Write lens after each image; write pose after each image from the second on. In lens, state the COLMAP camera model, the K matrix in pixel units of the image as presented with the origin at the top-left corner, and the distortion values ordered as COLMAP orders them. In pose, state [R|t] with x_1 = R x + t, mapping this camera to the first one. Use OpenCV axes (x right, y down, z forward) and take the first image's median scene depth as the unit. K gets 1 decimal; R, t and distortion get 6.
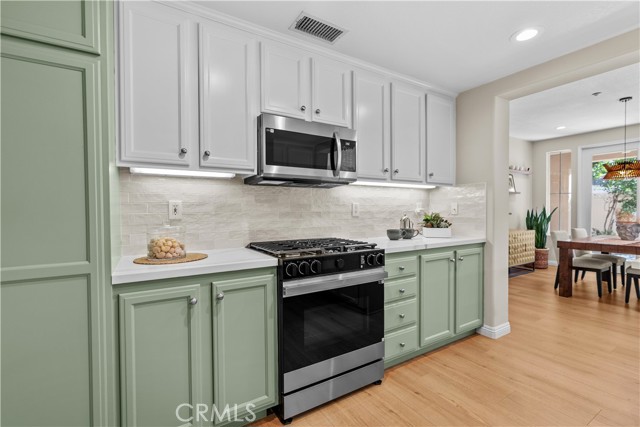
lens RADIAL K [[290.4, 0, 322.8], [0, 290.4, 213.8], [0, 0, 1]] dist [-0.010104, 0.000788]
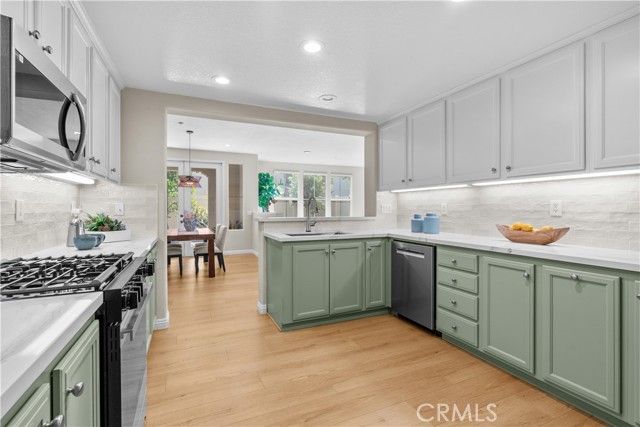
lens RADIAL K [[290.4, 0, 317.8], [0, 290.4, 209.8], [0, 0, 1]] dist [-0.010104, 0.000788]
pose [[0.127642, -0.001539, 0.991819, -0.281051], [0.011607, 0.999933, 0.000057, -0.005695], [-0.991752, 0.011505, 0.127652, 0.191179]]
